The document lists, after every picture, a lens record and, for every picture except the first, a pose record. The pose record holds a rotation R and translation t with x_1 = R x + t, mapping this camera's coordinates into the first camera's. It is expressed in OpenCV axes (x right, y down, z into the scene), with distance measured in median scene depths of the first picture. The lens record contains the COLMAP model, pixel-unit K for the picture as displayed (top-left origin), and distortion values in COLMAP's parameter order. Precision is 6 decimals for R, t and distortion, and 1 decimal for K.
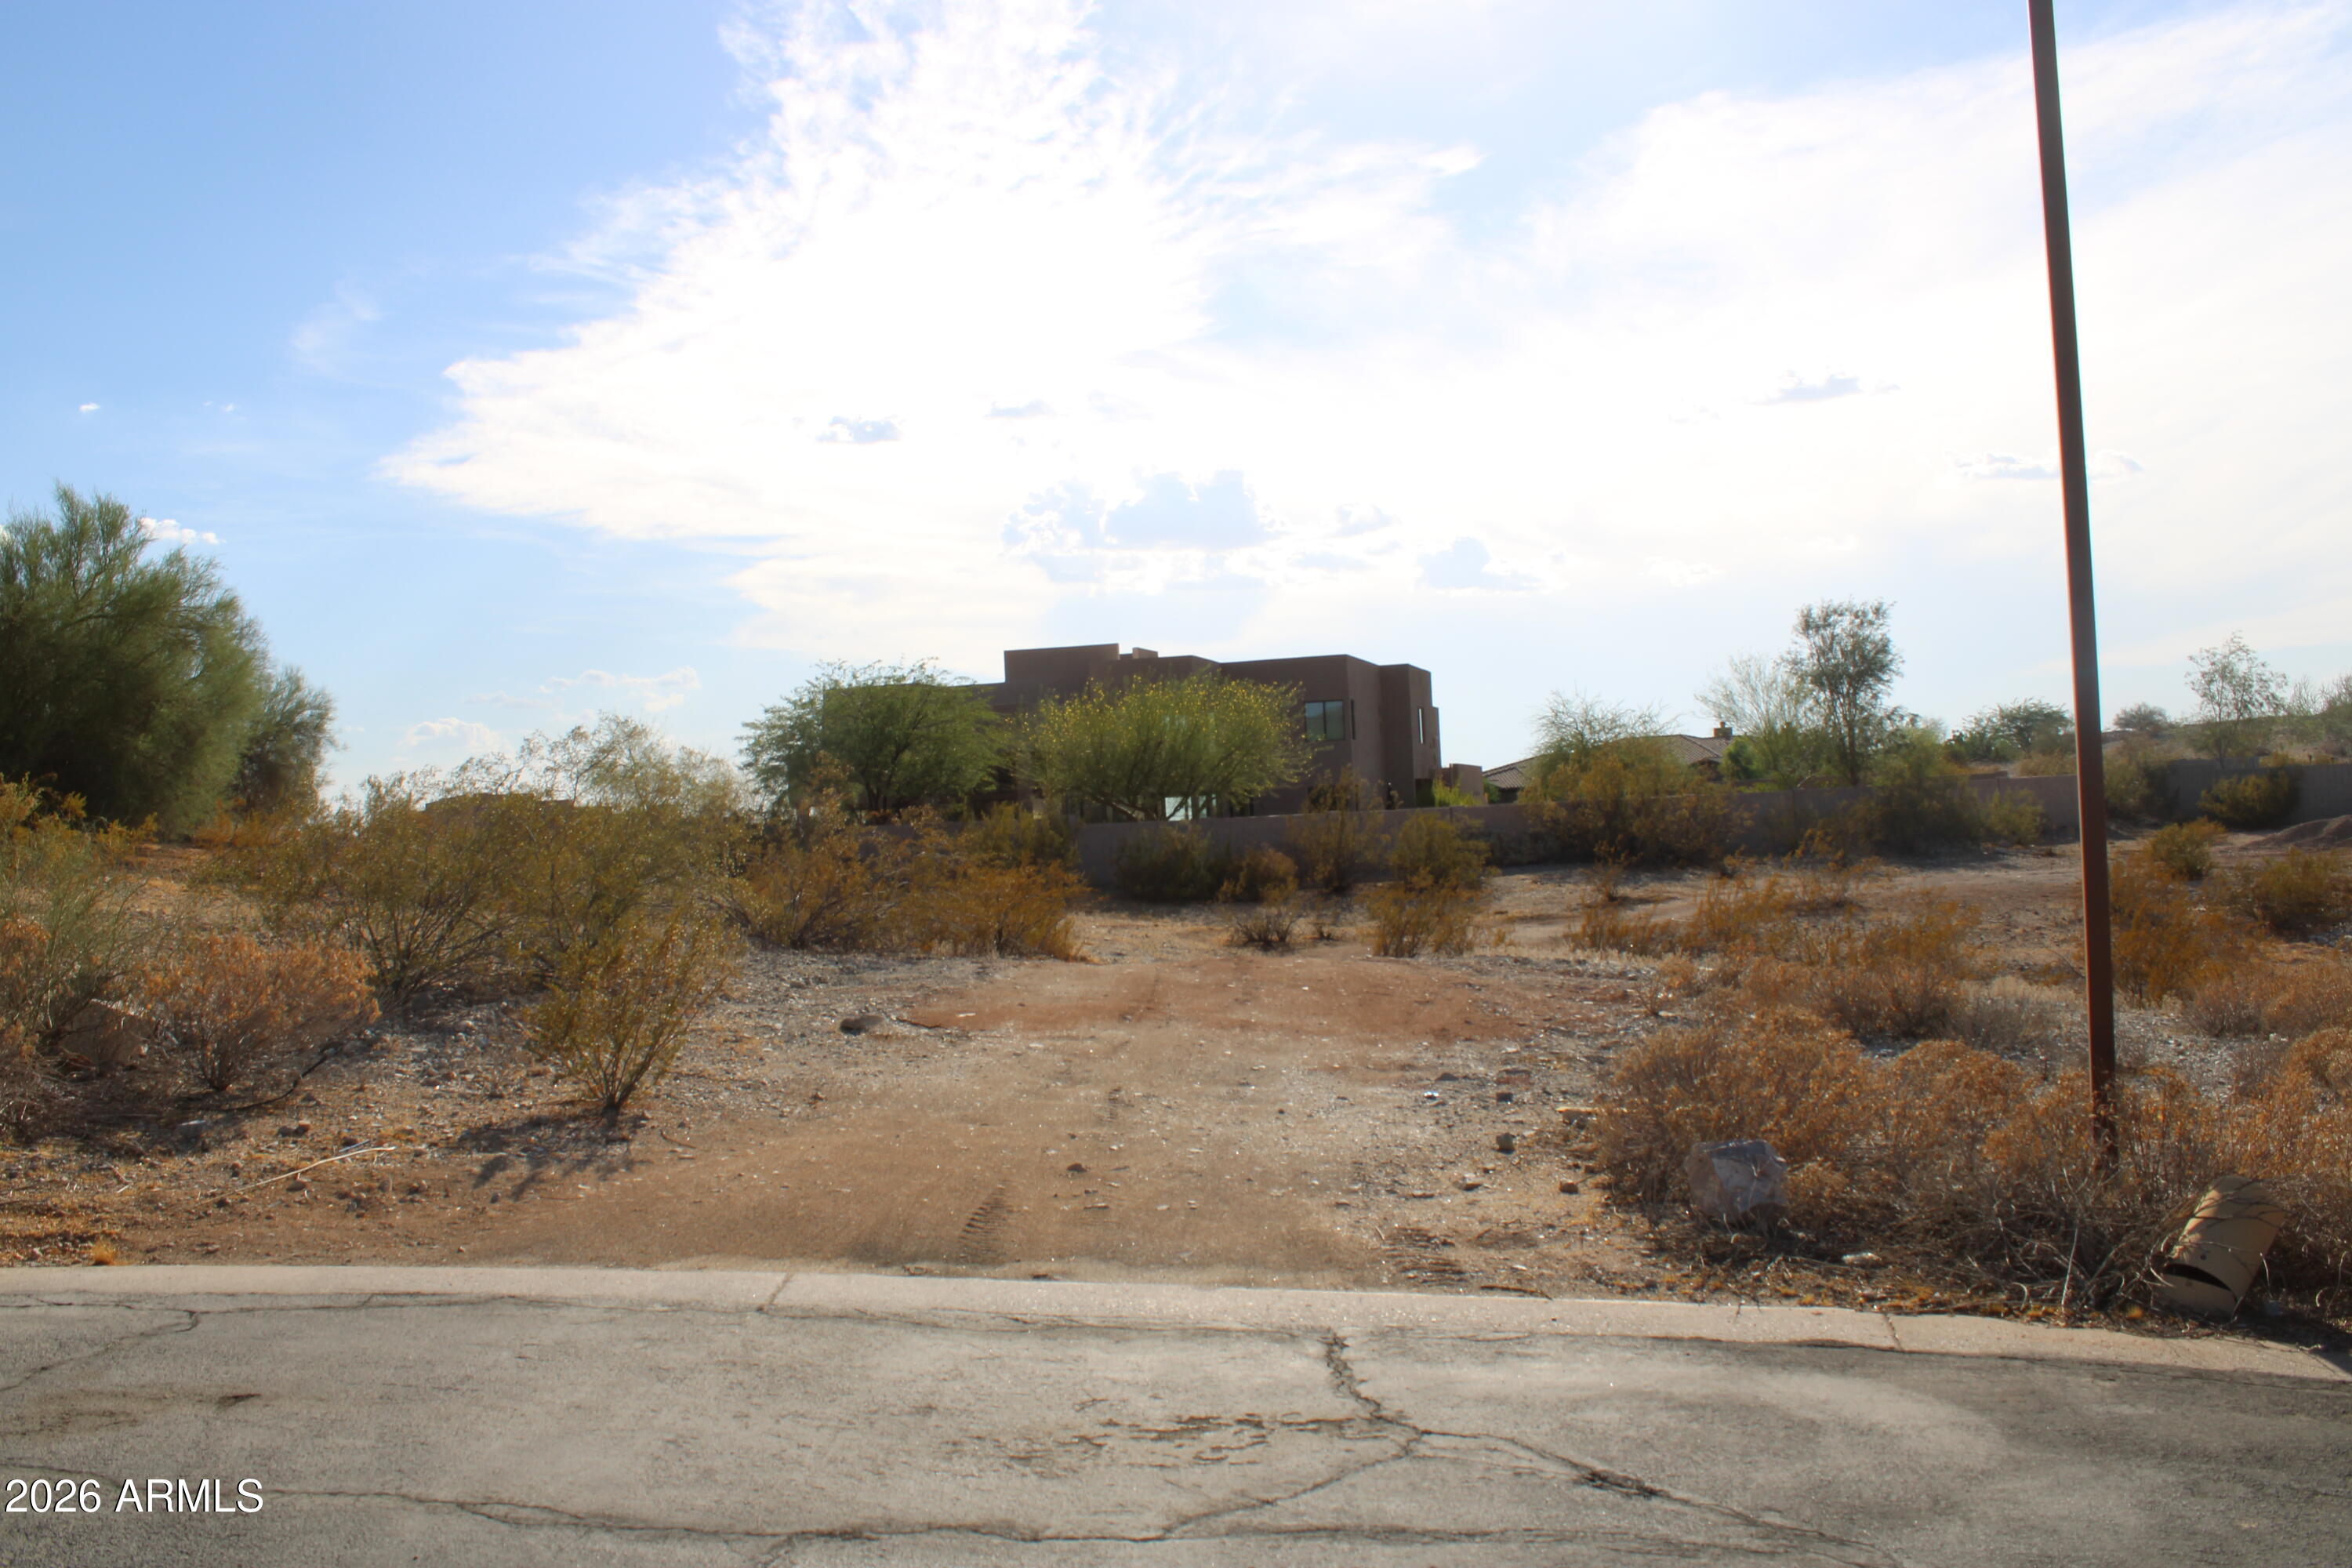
lens RADIAL K [[1970.3, 0, 1164.6], [0, 1970.3, 773.0], [0, 0, 1]] dist [-0.159947, 0.134350]
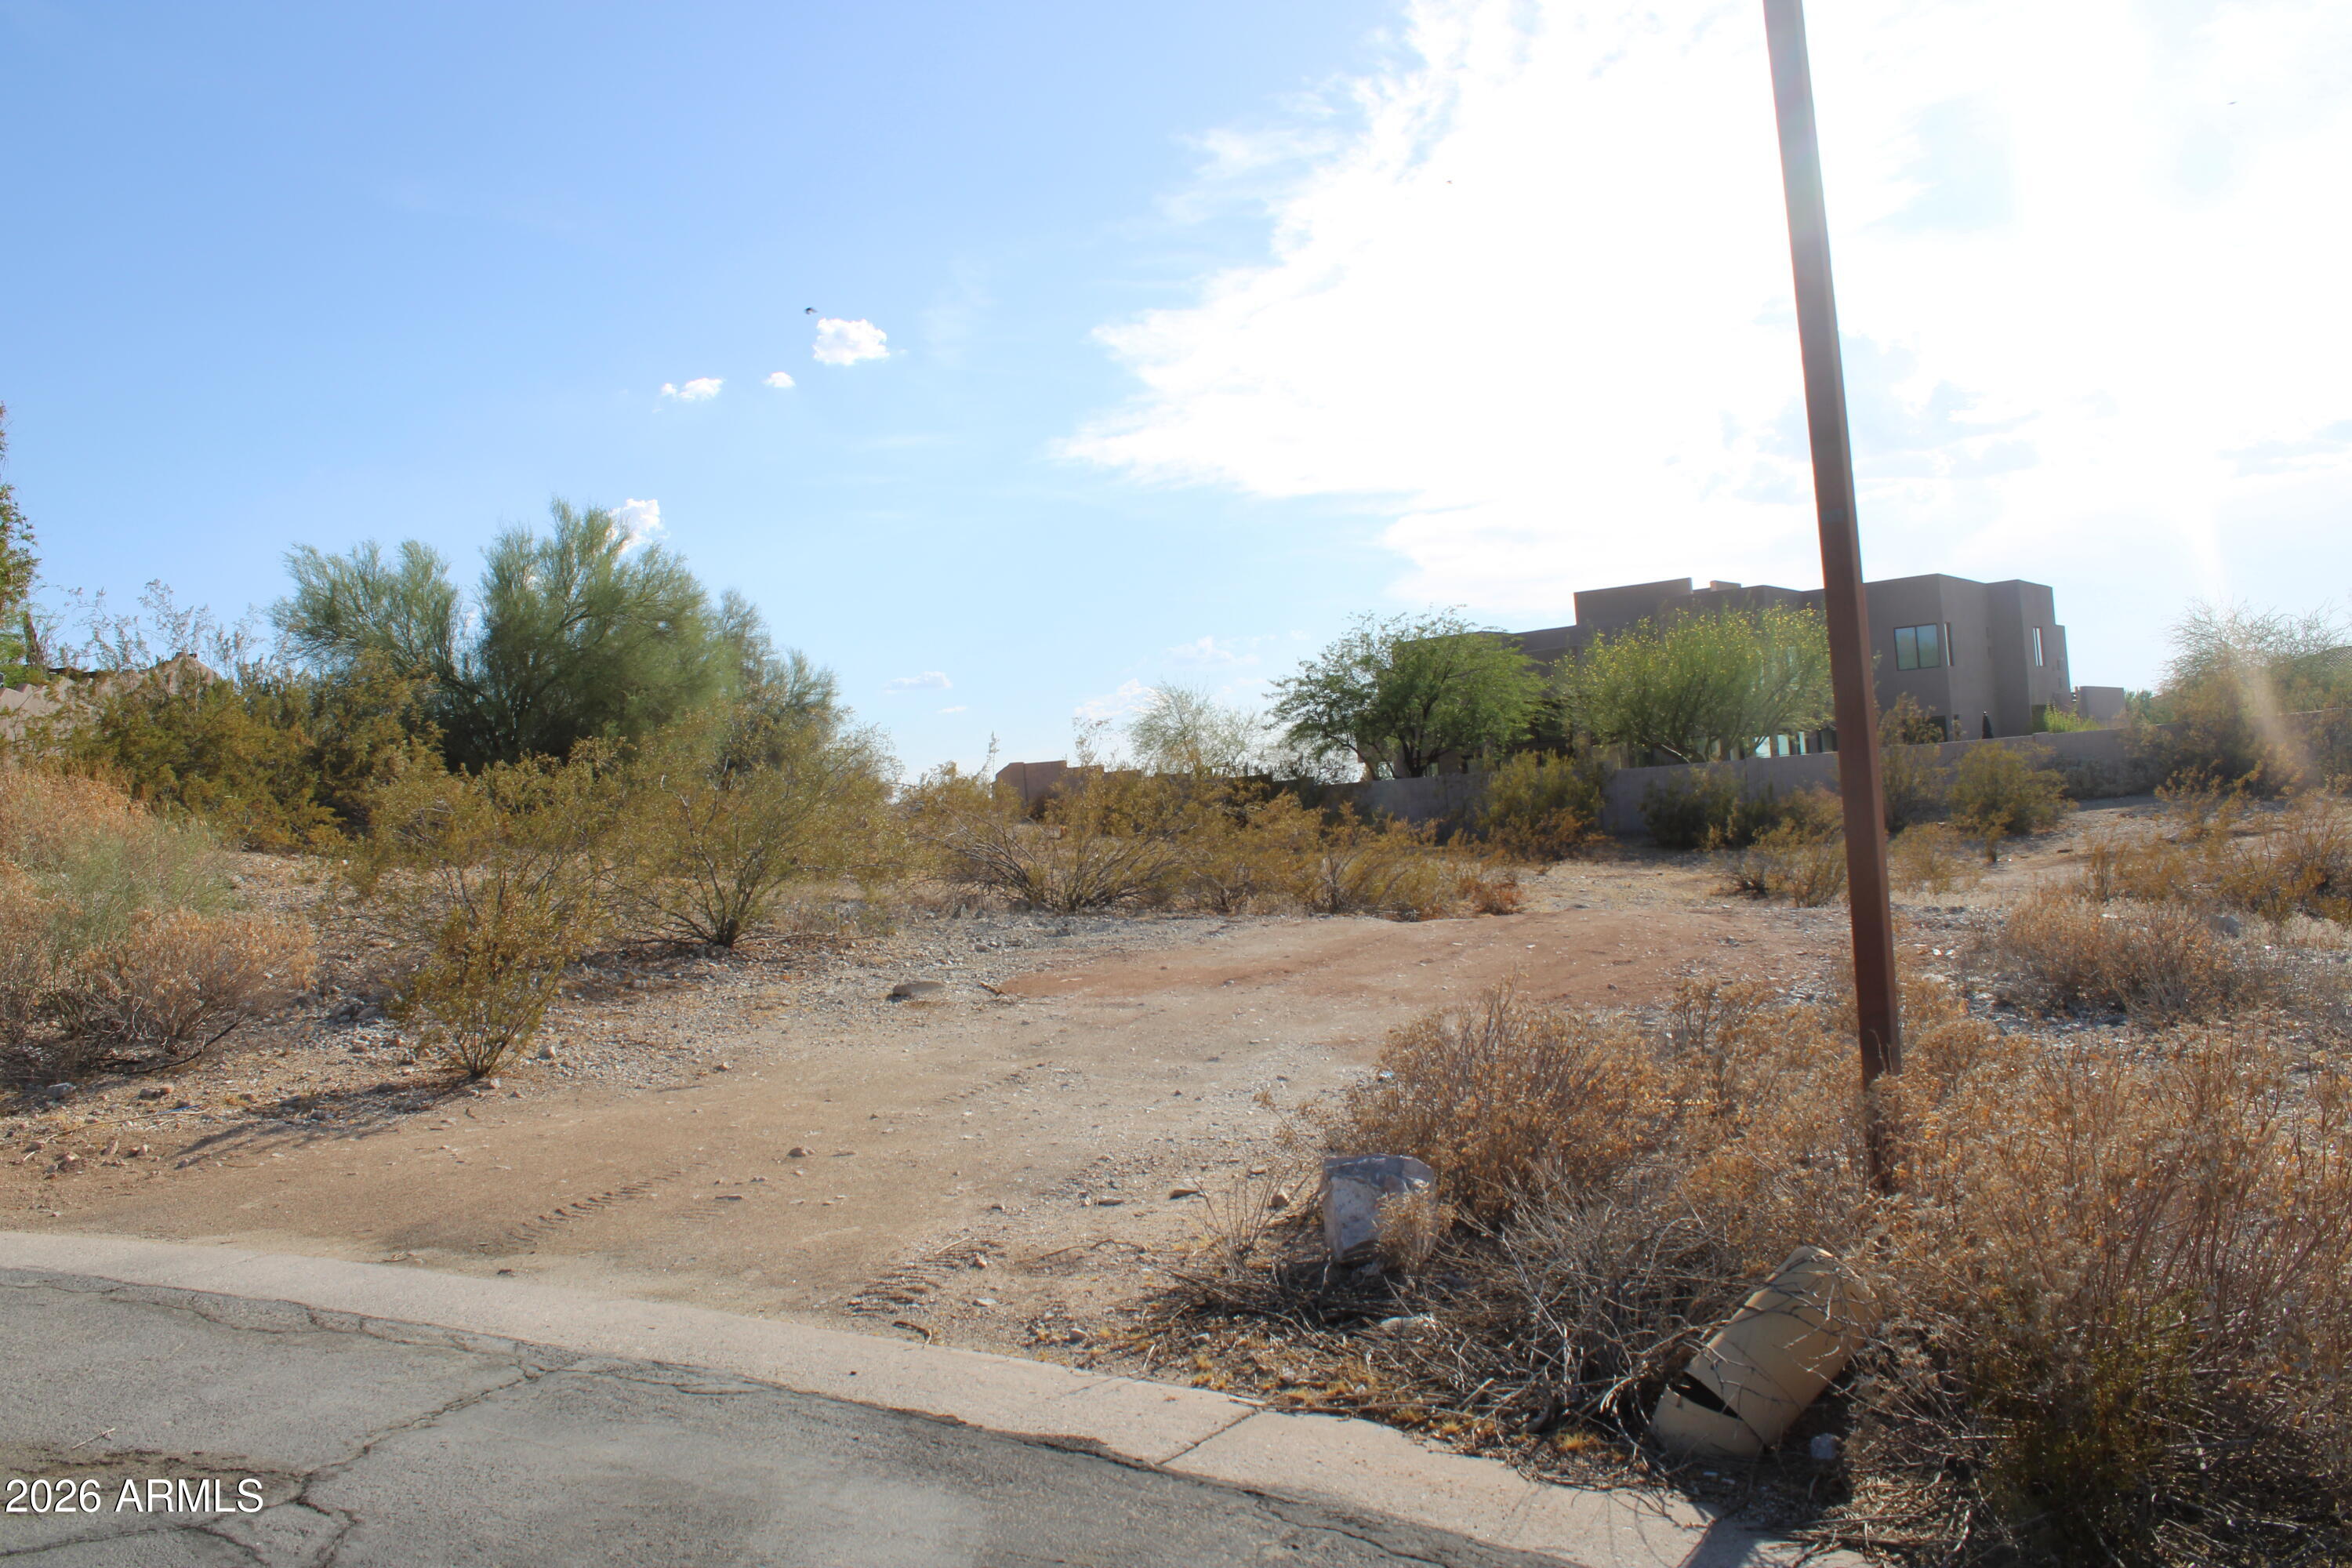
lens RADIAL K [[1970.3, 0, 1158.9], [0, 1970.3, 820.6], [0, 0, 1]] dist [-0.159947, 0.134350]
pose [[0.939172, -0.029525, -0.342176, 0.068095], [0.045865, 0.998156, 0.039760, 0.003196], [0.340371, -0.053035, 0.938794, 0.034546]]
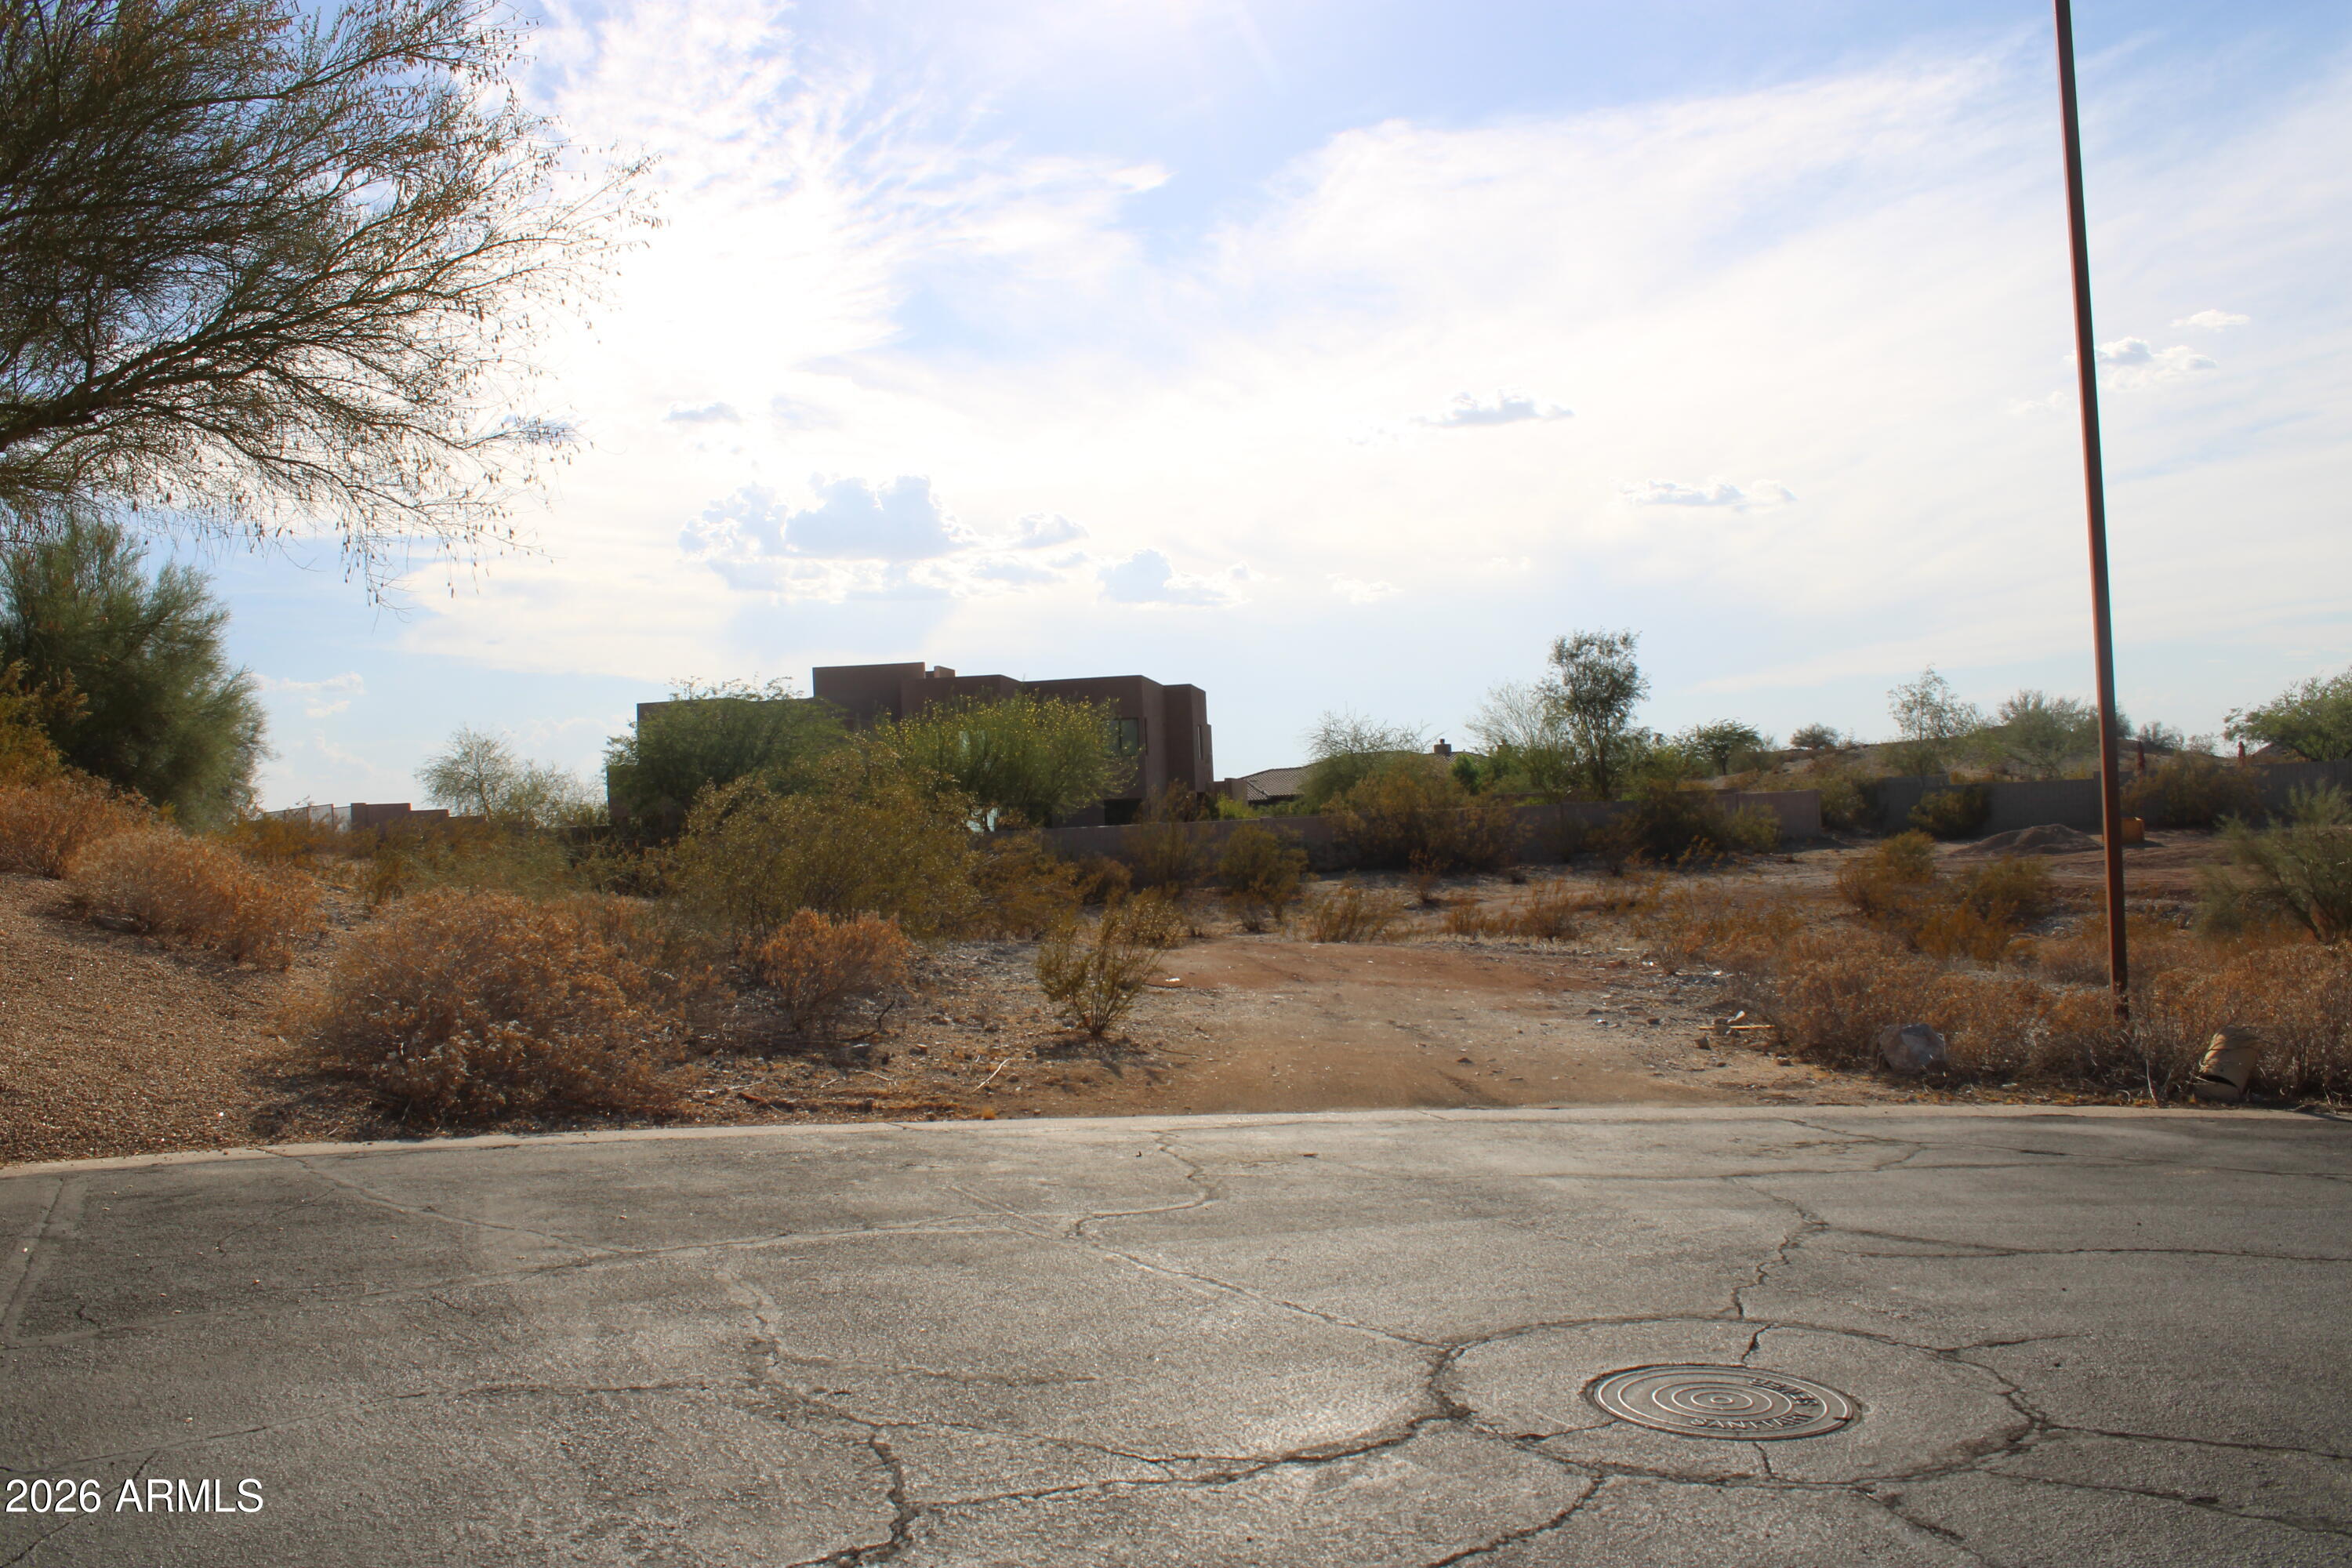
lens RADIAL K [[1970.3, 0, 1162.9], [0, 1970.3, 789.5], [0, 0, 1]] dist [-0.159947, 0.134350]
pose [[0.987080, 0.003843, 0.160183, -0.083729], [-0.004287, 0.999988, 0.002421, -0.001171], [-0.160172, -0.003076, 0.987084, -0.070166]]
